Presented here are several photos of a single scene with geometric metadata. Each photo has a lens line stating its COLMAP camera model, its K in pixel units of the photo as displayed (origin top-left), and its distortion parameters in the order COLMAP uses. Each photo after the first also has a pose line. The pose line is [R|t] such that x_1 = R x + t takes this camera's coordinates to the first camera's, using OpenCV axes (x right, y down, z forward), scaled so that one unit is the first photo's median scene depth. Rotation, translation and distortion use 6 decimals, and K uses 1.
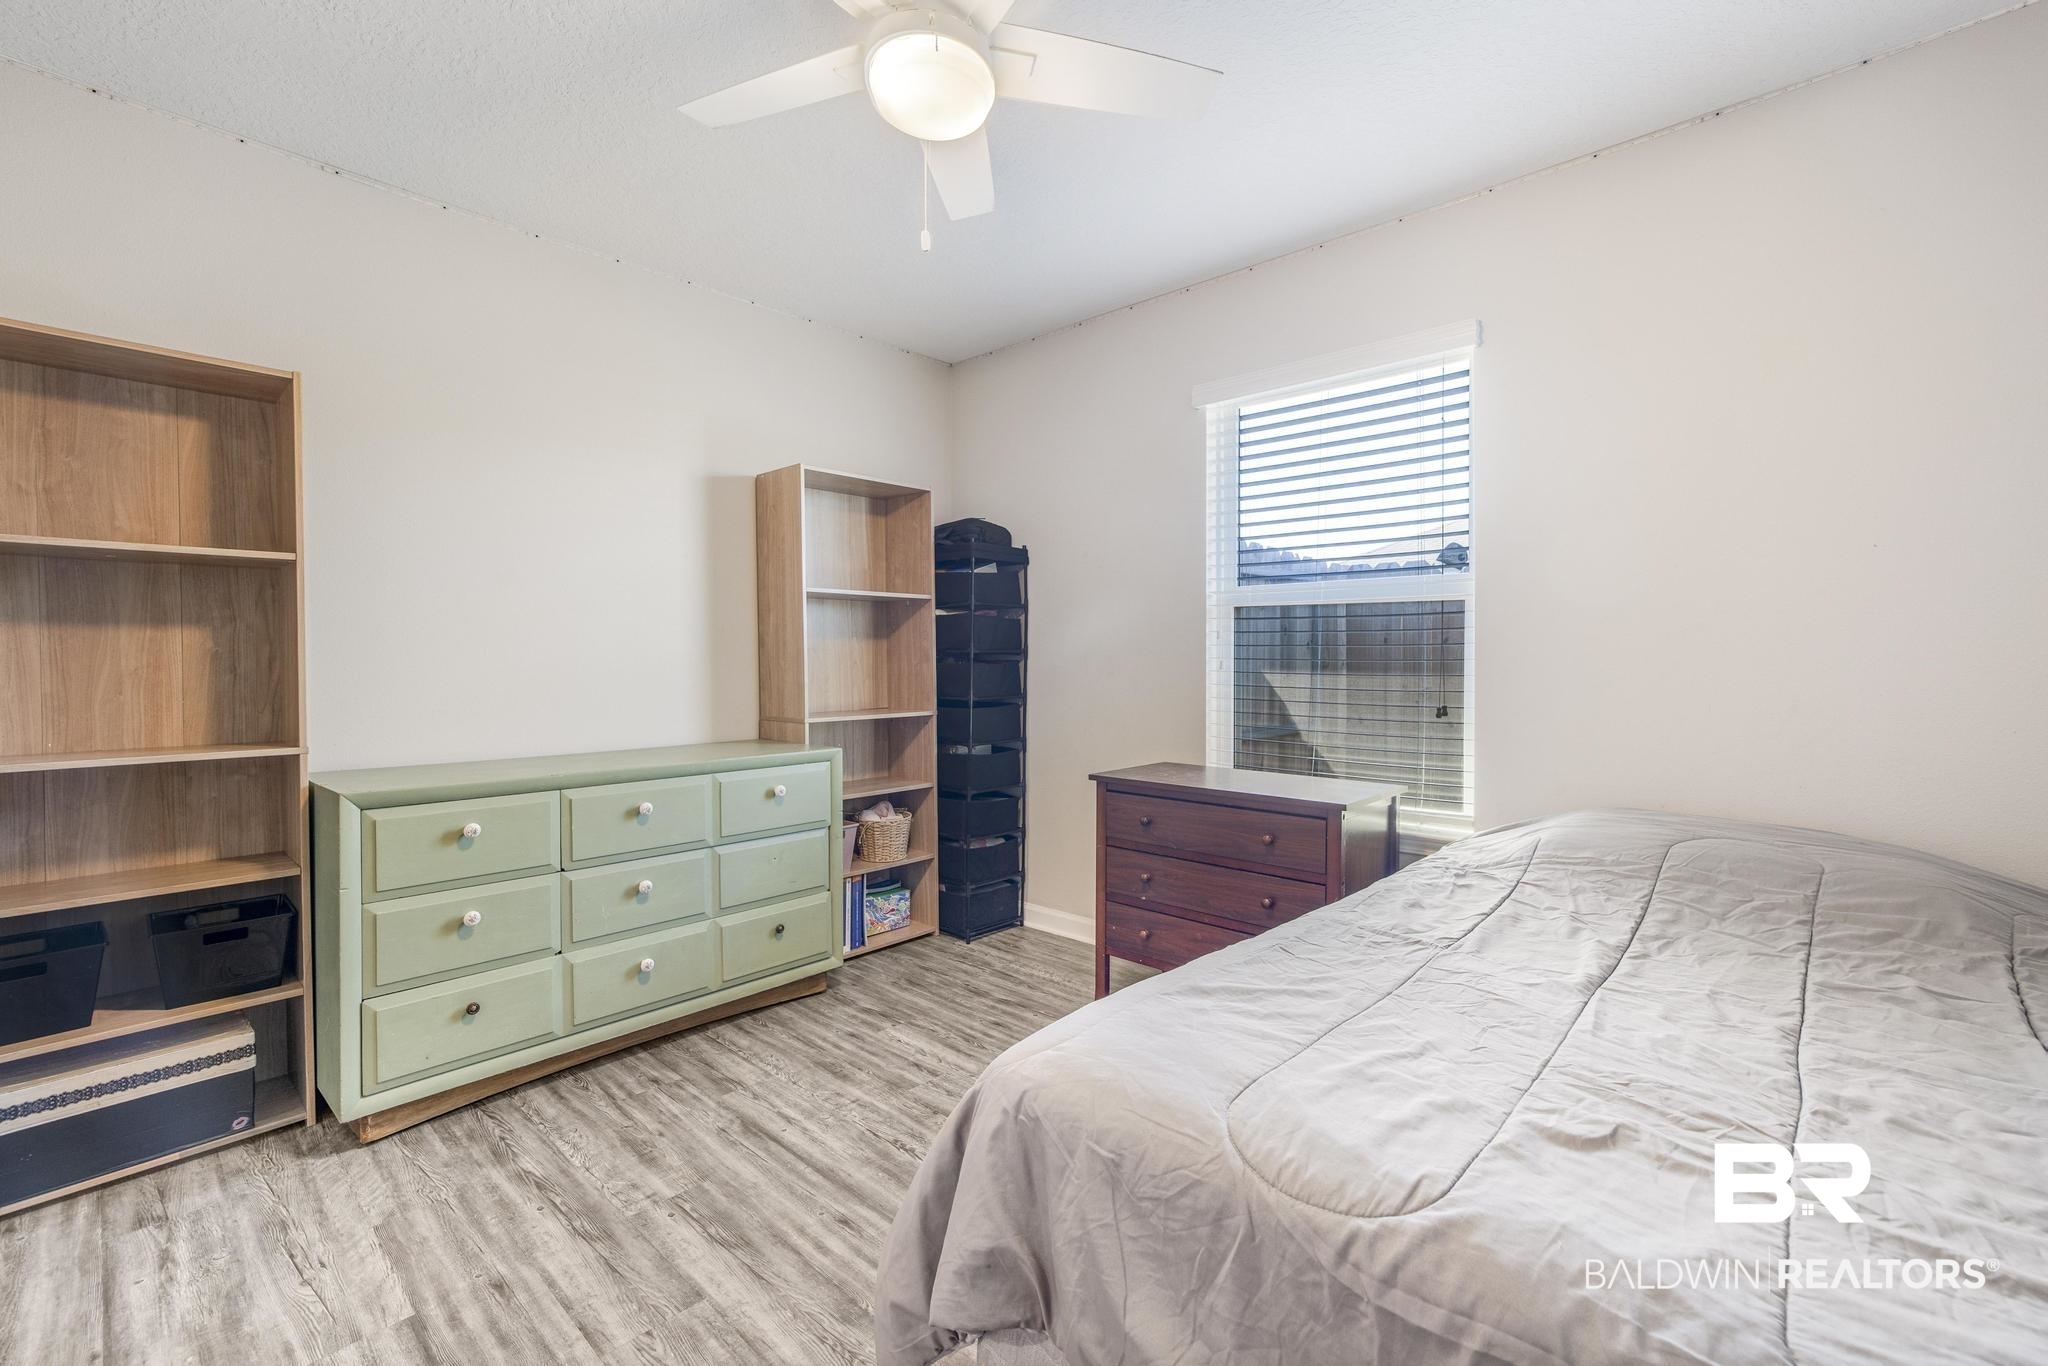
lens RADIAL K [[883.4, 0, 1021.8], [0, 883.4, 678.6], [0, 0, 1]] dist [-0.010136, 0.000288]
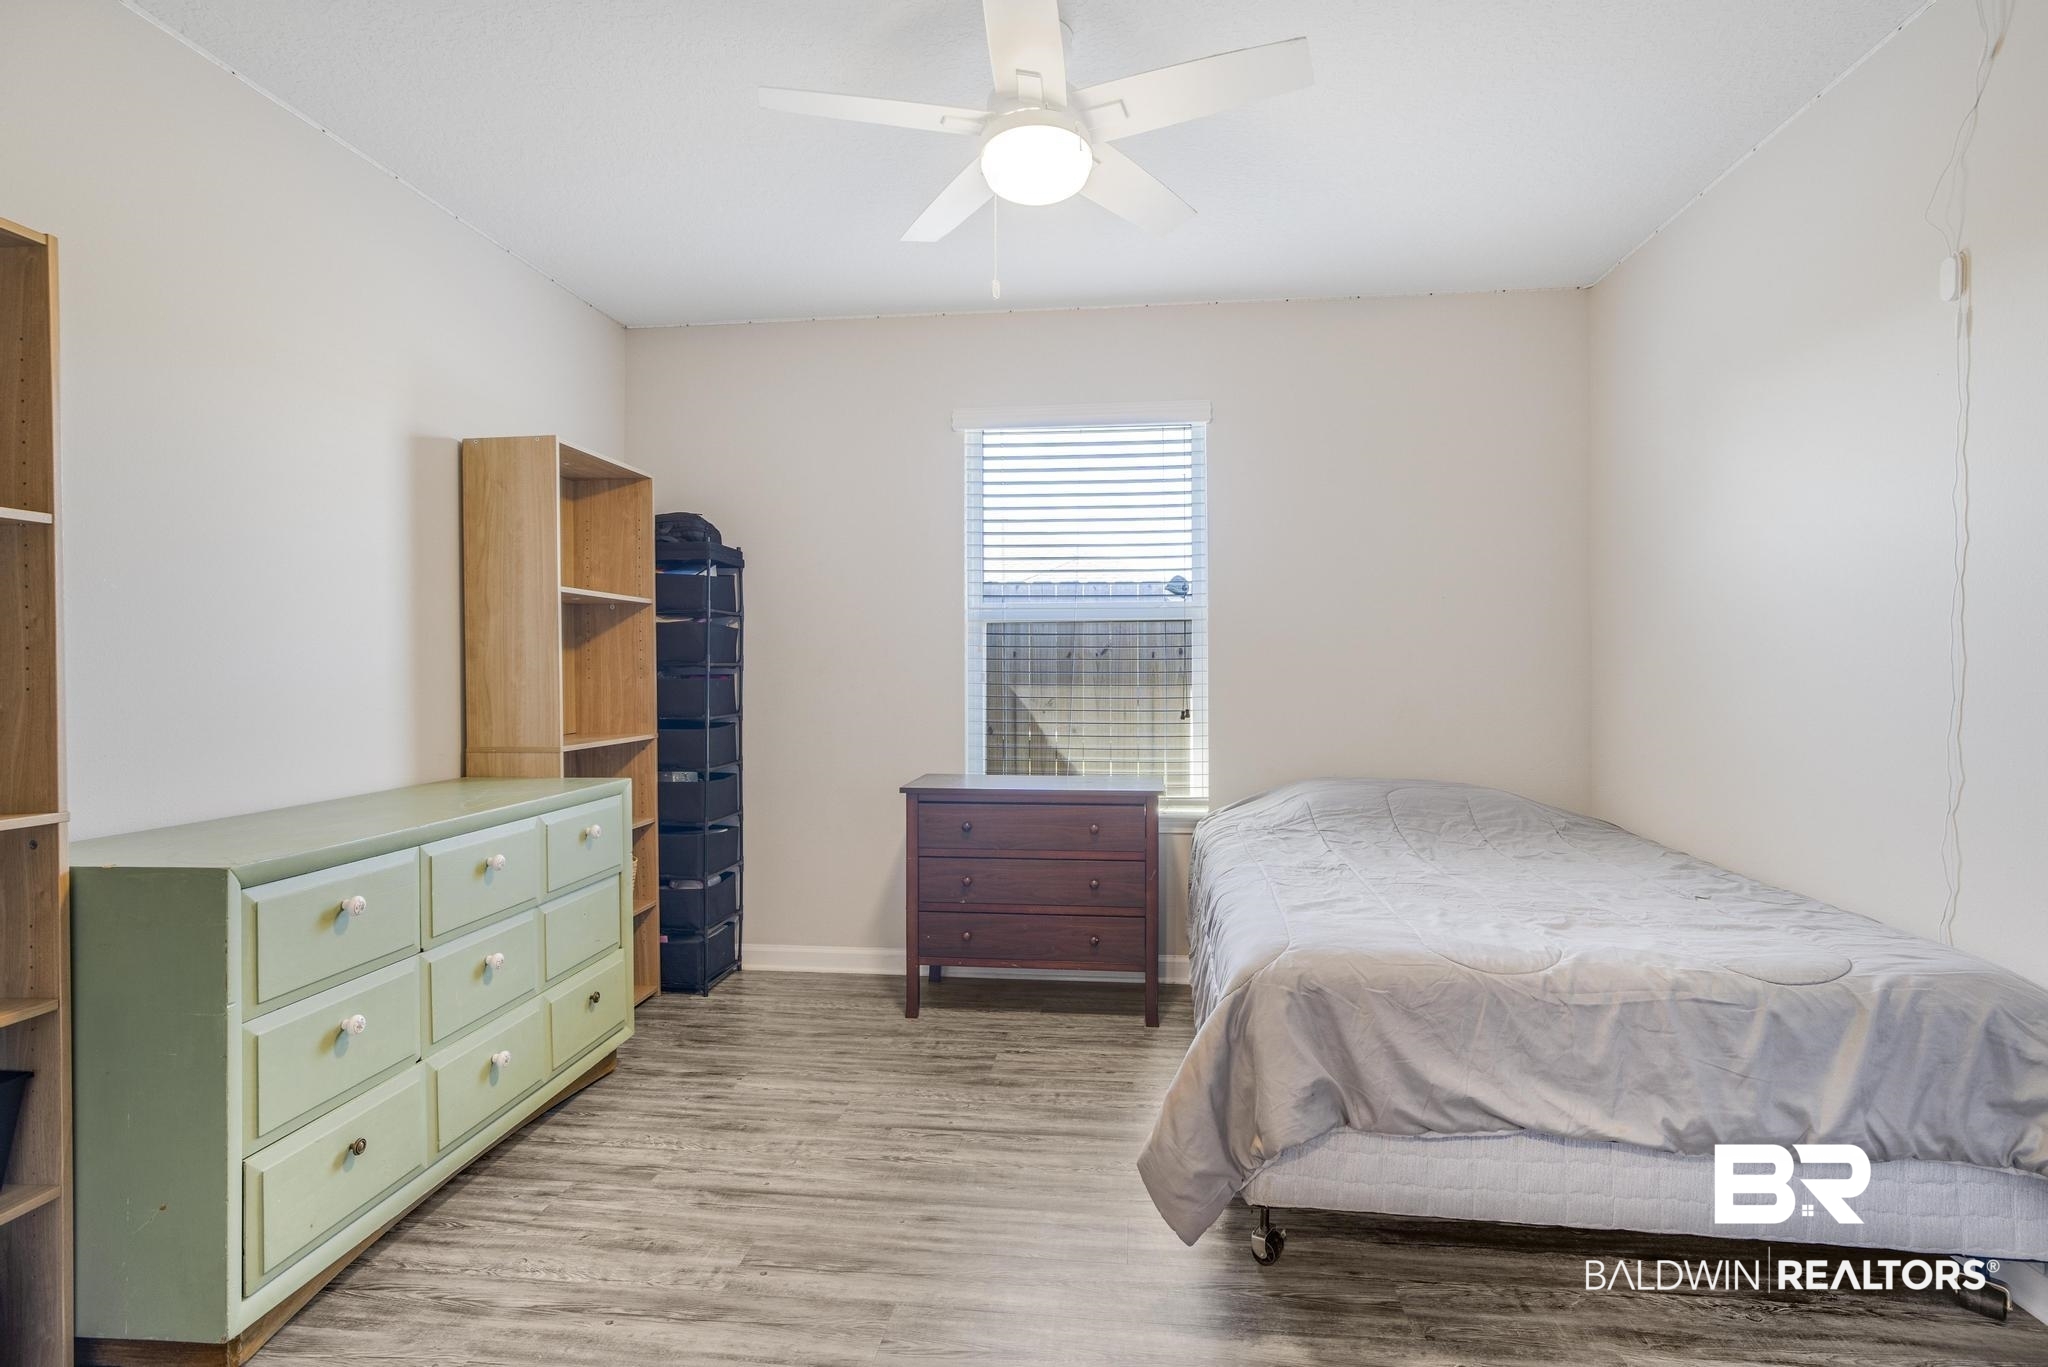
lens RADIAL K [[1042.4, 0, 1024.0], [0, 1042.4, 683.5], [0, 0, 1]] dist [-0.024296, 0.001239]
pose [[0.797671, -0.010258, 0.603006, -0.545376], [0.017725, 0.999822, -0.006439, 0.000902], [-0.602833, 0.015824, 0.797711, -0.027342]]
